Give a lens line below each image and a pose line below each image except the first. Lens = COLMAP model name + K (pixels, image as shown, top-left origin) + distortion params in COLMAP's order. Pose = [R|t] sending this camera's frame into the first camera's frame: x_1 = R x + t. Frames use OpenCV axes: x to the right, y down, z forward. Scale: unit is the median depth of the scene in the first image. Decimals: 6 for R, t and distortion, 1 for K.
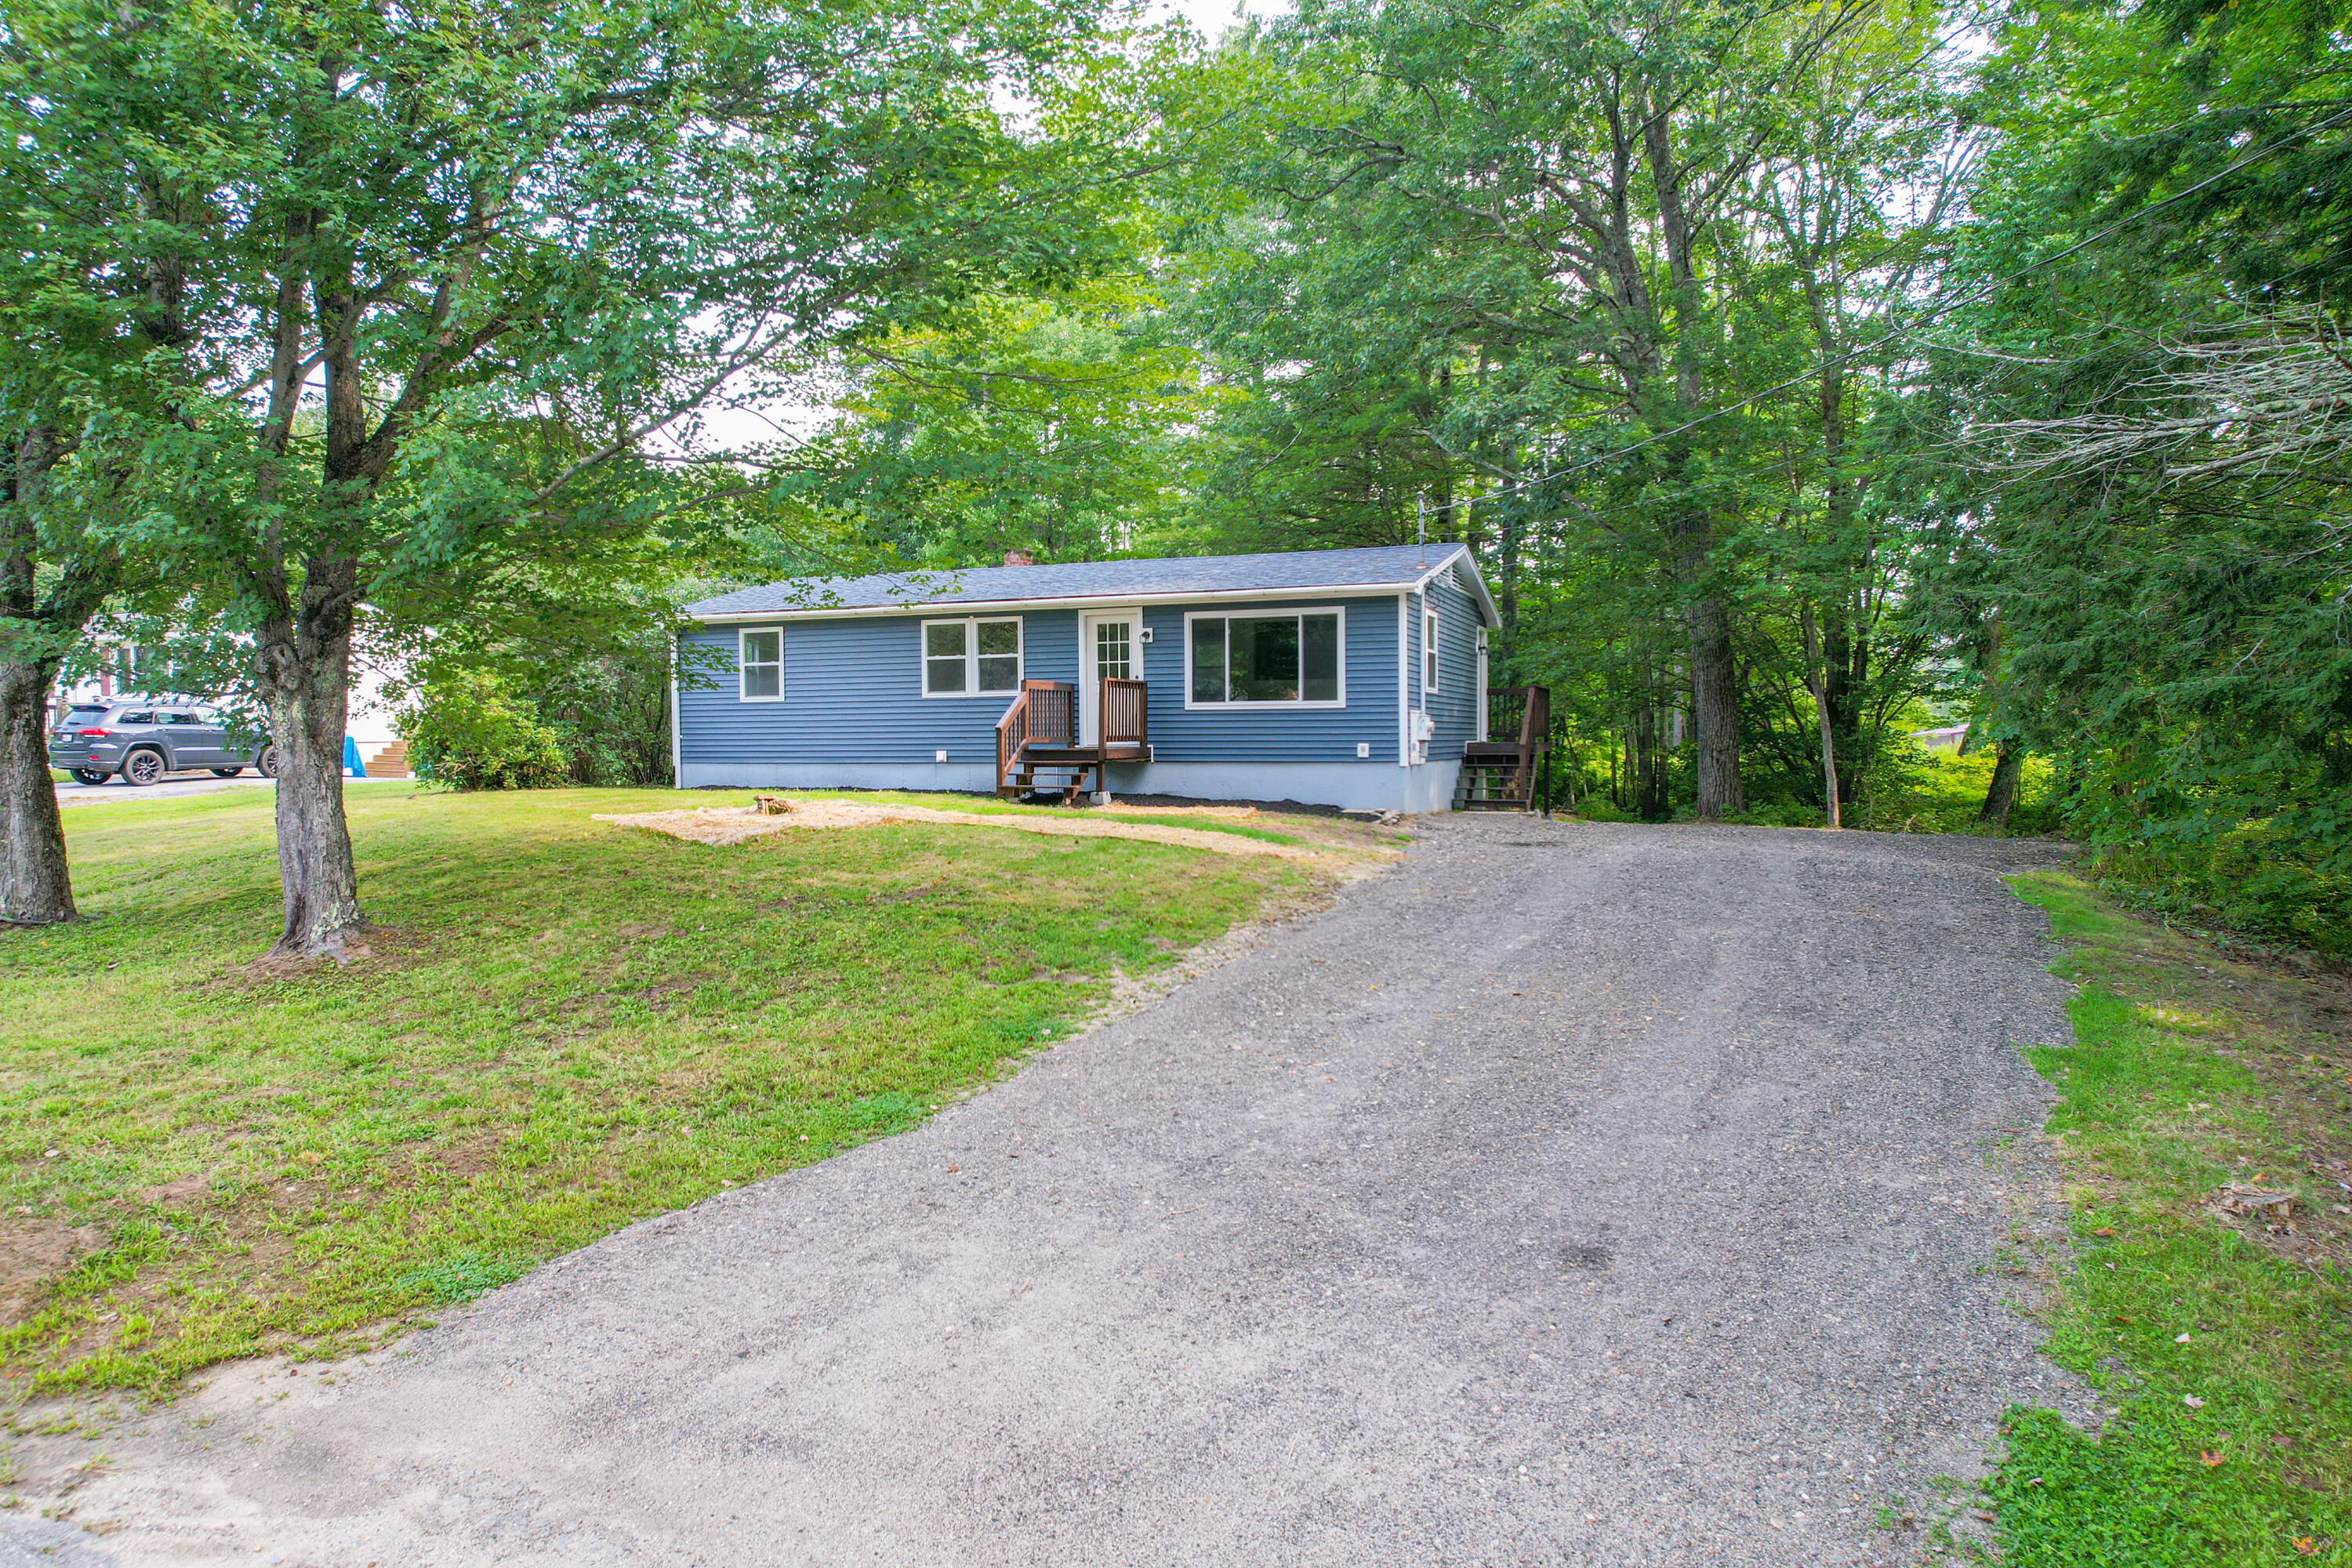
lens RADIAL K [[1458.5, 0, 1176.0], [0, 1458.5, 784.0], [0, 0, 1]] dist [-0.056972, 0.001092]
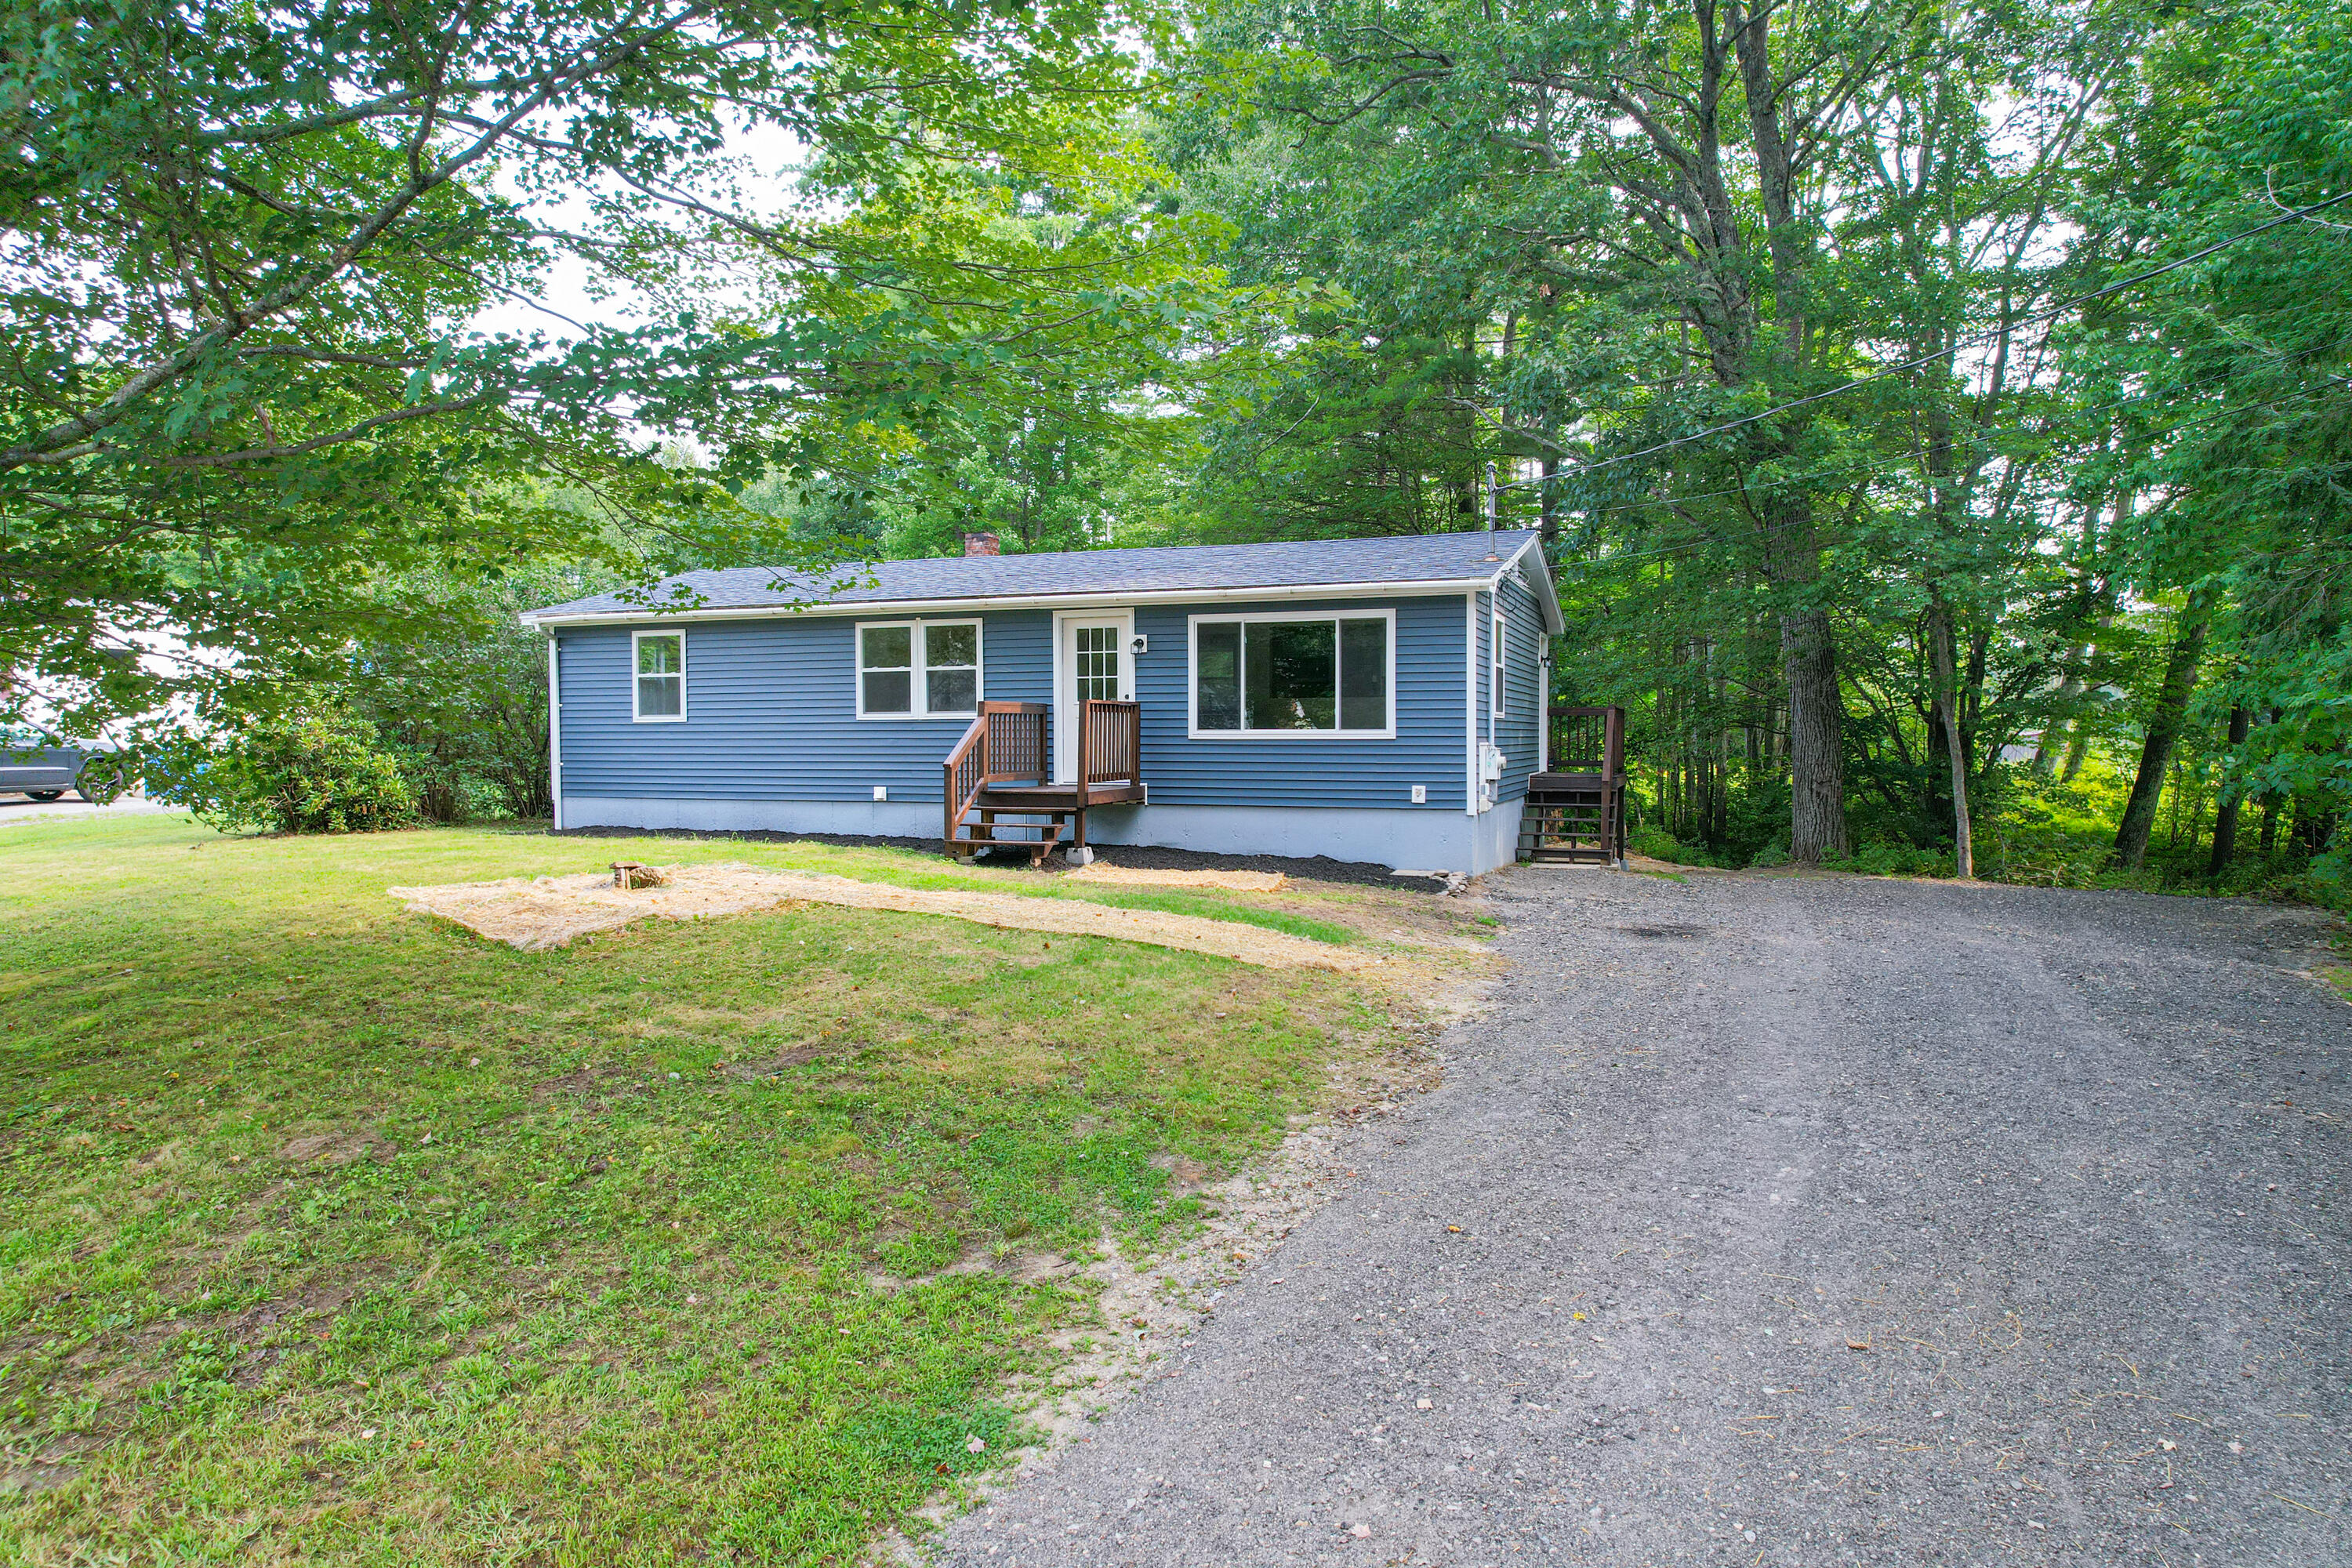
lens RADIAL K [[1458.5, 0, 1176.0], [0, 1458.5, 784.0], [0, 0, 1]] dist [-0.056972, 0.001092]
pose [[0.999889, 0.004514, 0.014196, -0.011416], [-0.004557, 0.999985, 0.003010, -0.028806], [-0.014182, -0.003074, 0.999895, 0.214207]]
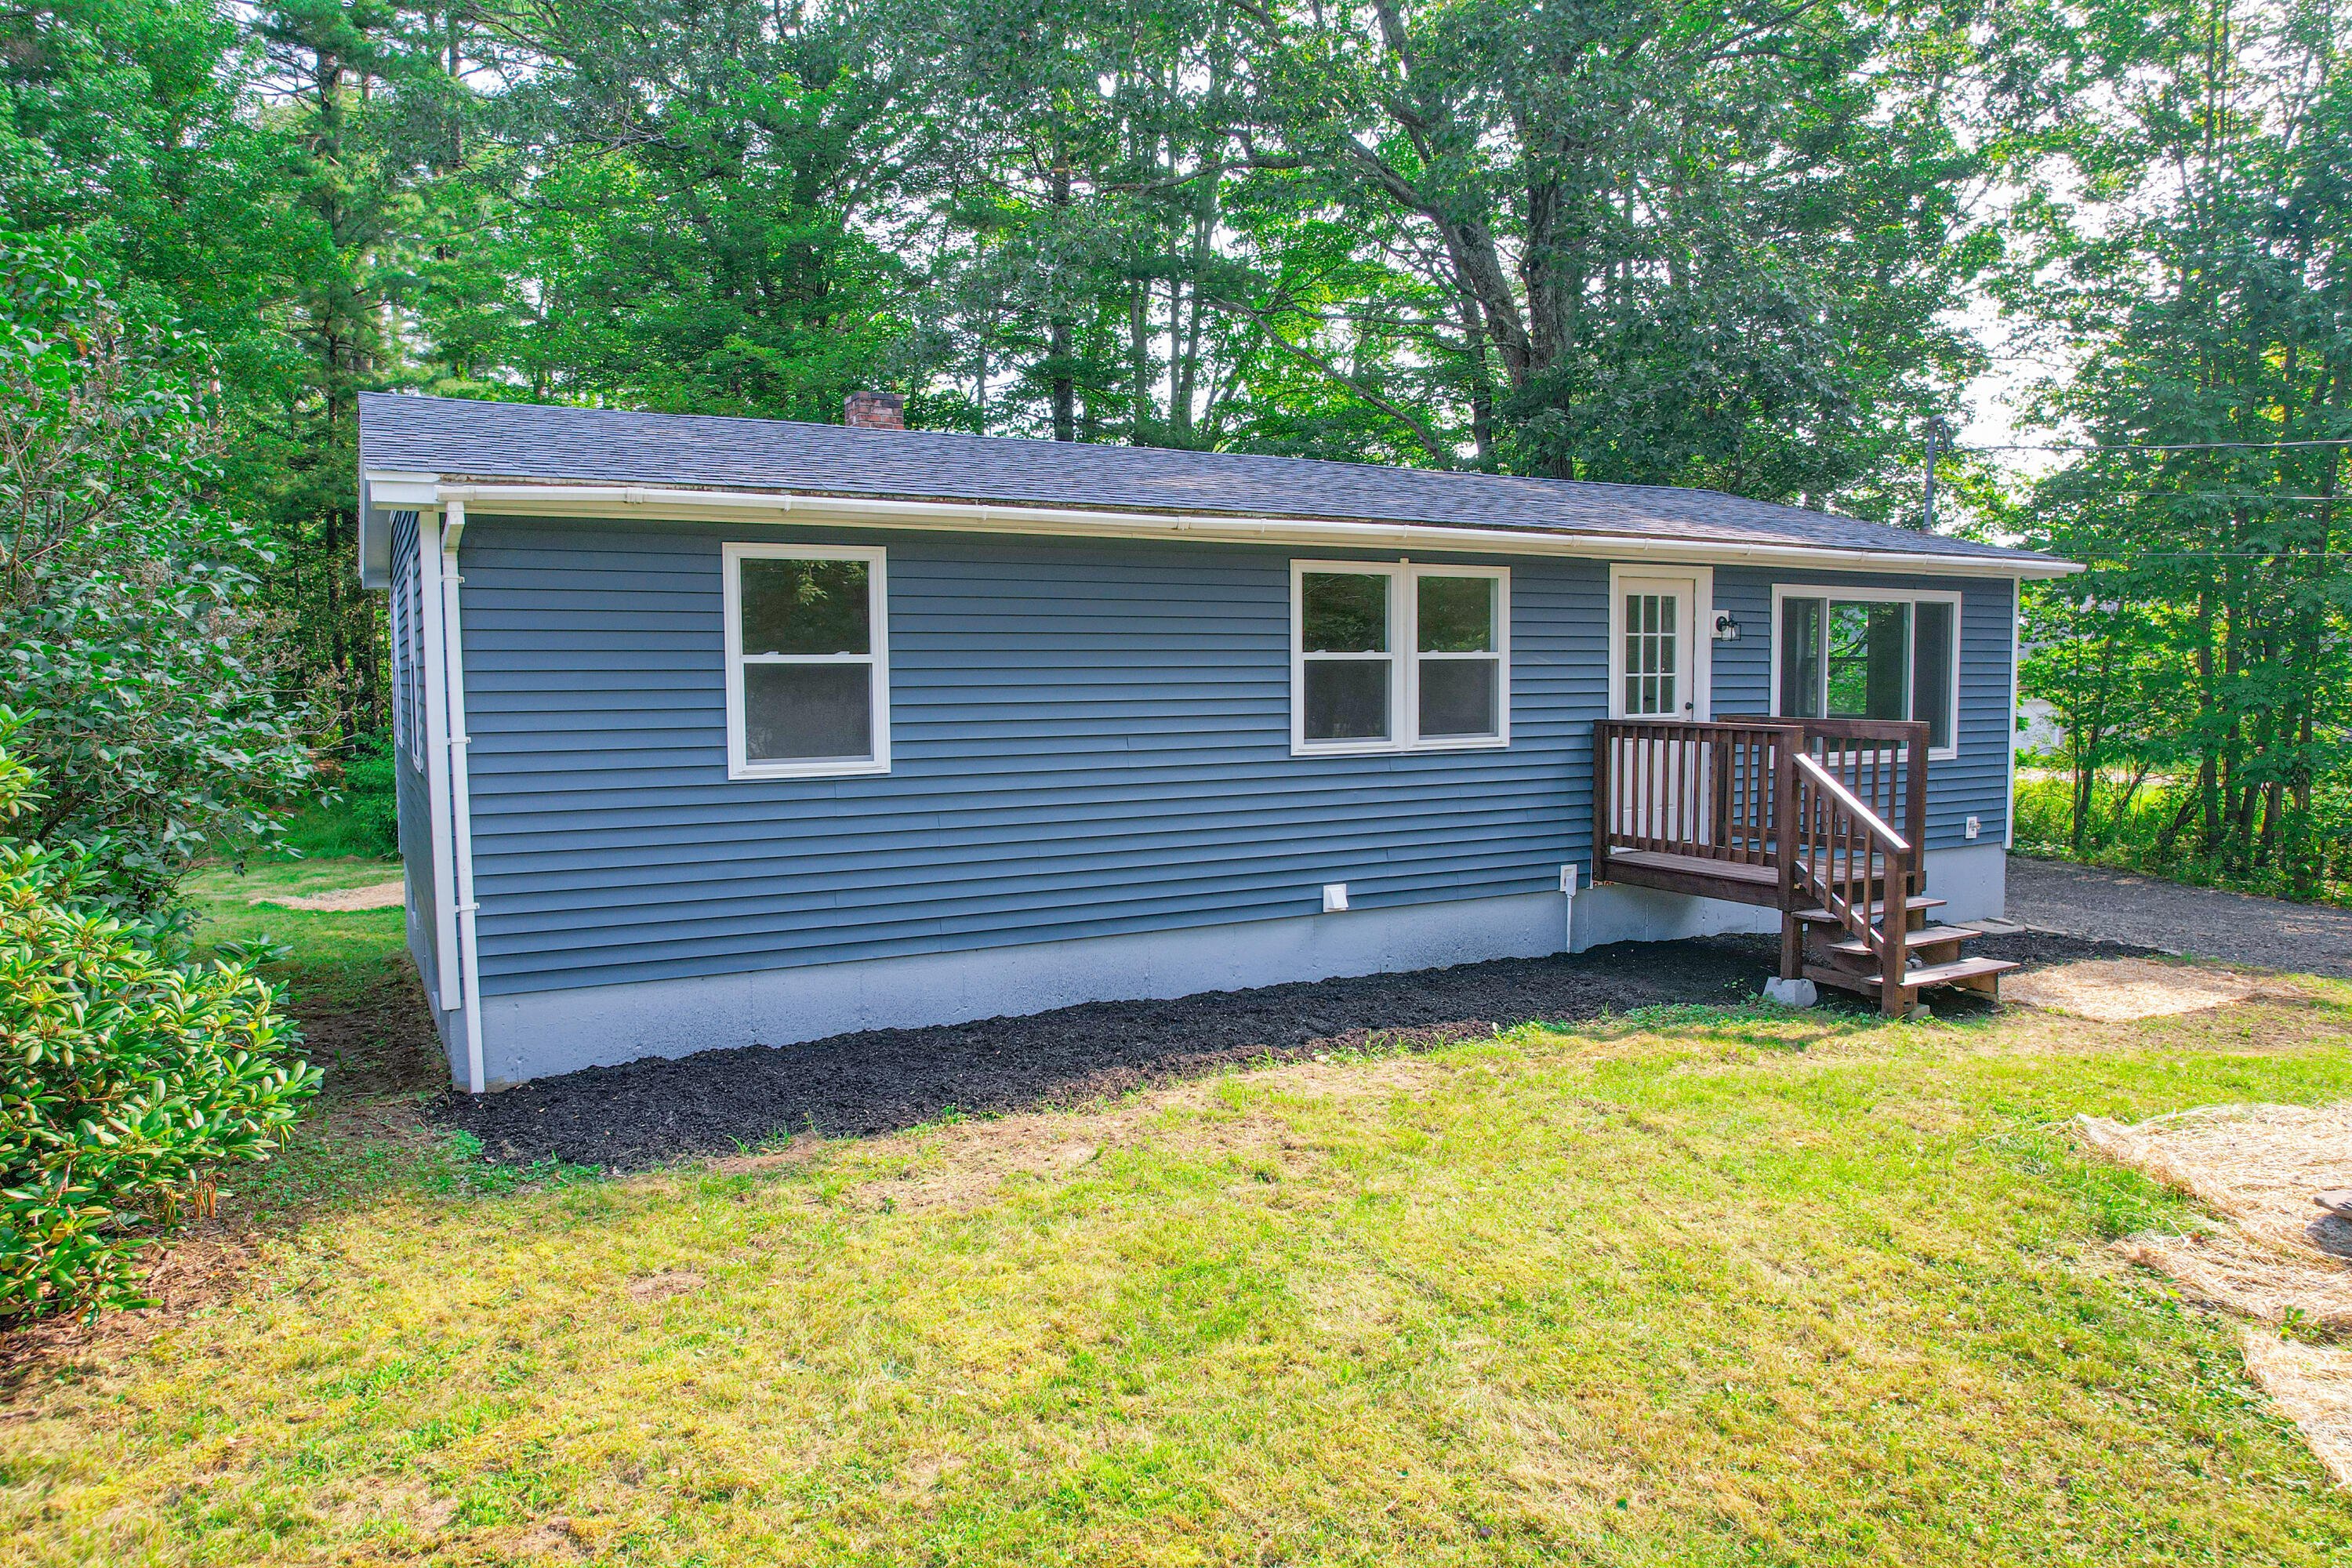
lens RADIAL K [[1458.5, 0, 1176.0], [0, 1458.5, 784.0], [0, 0, 1]] dist [-0.056972, 0.001092]
pose [[0.673573, -0.049599, 0.737455, -0.517465], [0.030475, 0.998761, 0.039338, -0.071903], [-0.738492, -0.004023, 0.674250, 0.799154]]
